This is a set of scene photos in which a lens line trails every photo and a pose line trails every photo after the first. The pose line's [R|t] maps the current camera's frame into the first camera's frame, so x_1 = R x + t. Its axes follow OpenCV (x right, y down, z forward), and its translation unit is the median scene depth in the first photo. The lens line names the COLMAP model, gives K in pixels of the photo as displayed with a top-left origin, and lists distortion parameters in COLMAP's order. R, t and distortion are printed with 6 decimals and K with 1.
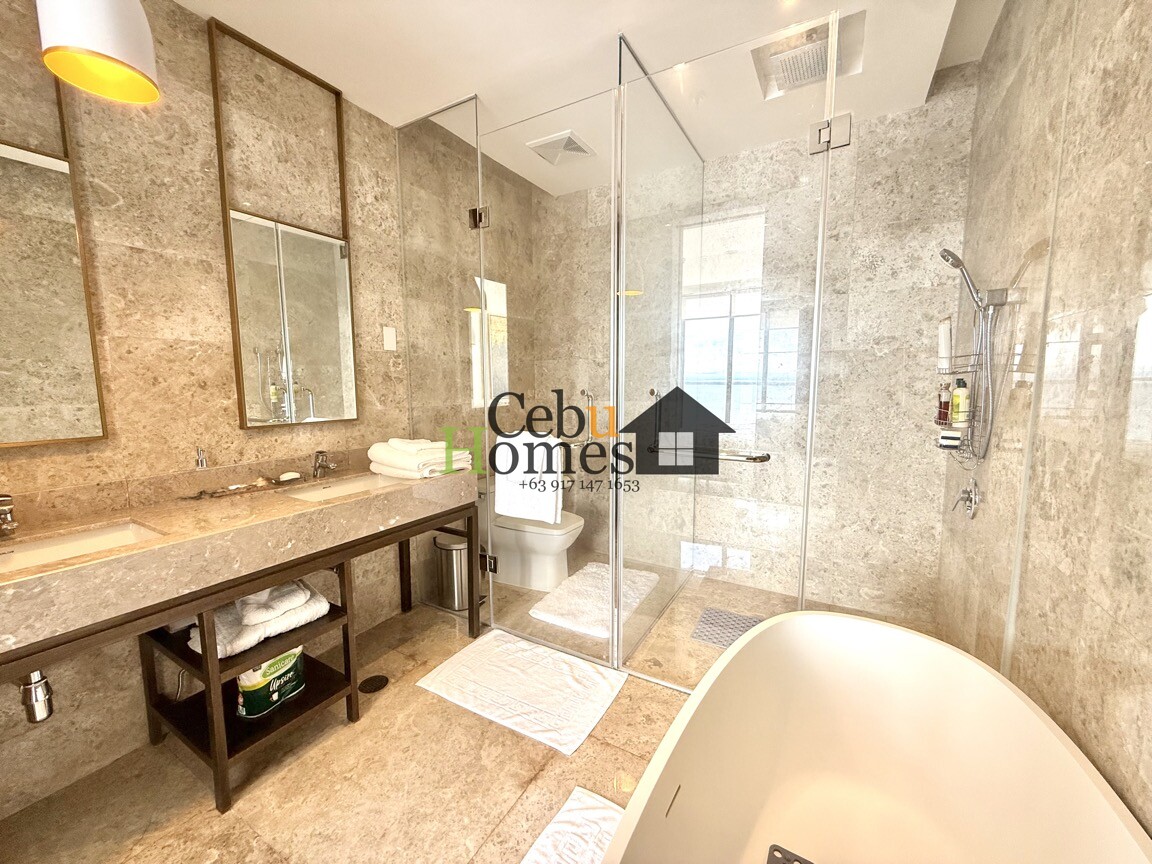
lens RADIAL K [[464.9, 0, 574.0], [0, 464.9, 432.5], [0, 0, 1]] dist [0.000004, -0.000067]
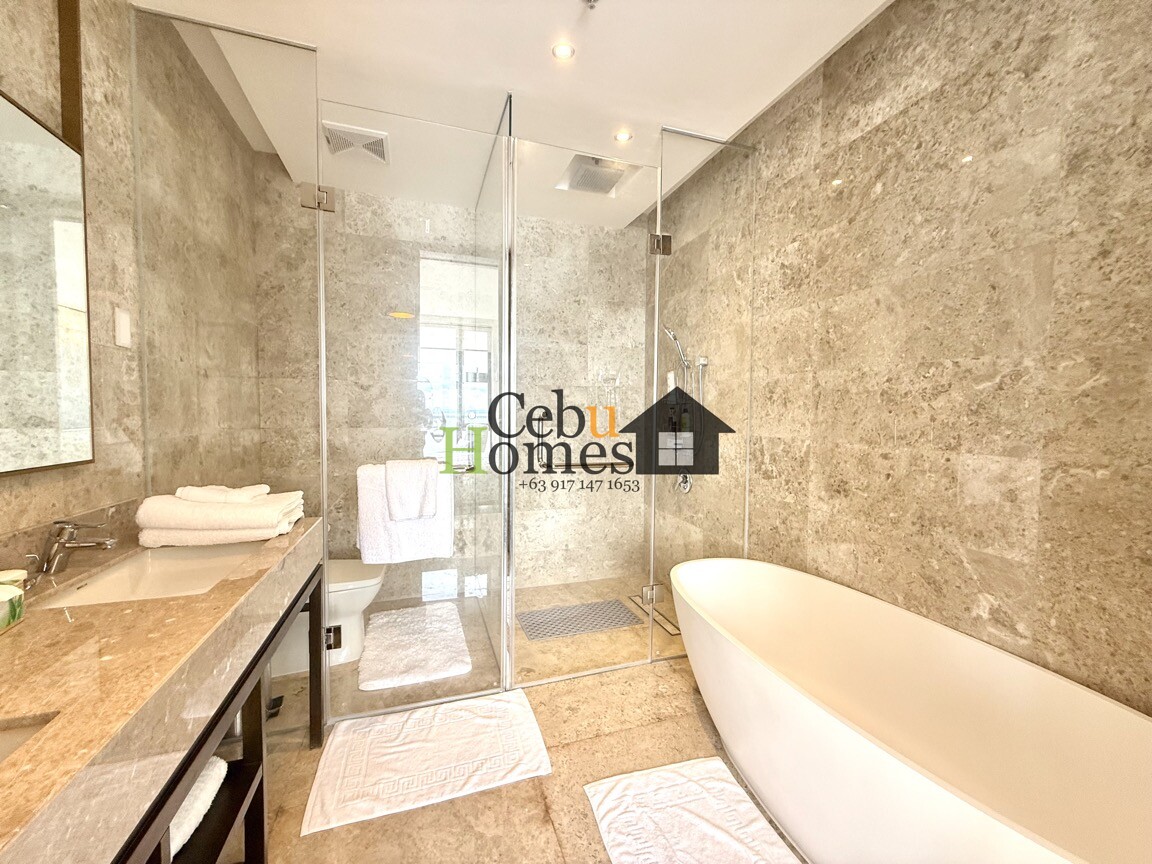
lens RADIAL K [[464.9, 0, 577.7], [0, 464.9, 431.6], [0, 0, 1]] dist [0.000004, -0.000067]
pose [[0.649352, -0.021439, 0.760186, -0.498136], [0.074499, 0.996588, -0.035532, 0.000105], [-0.756830, 0.079706, 0.648733, 0.169836]]
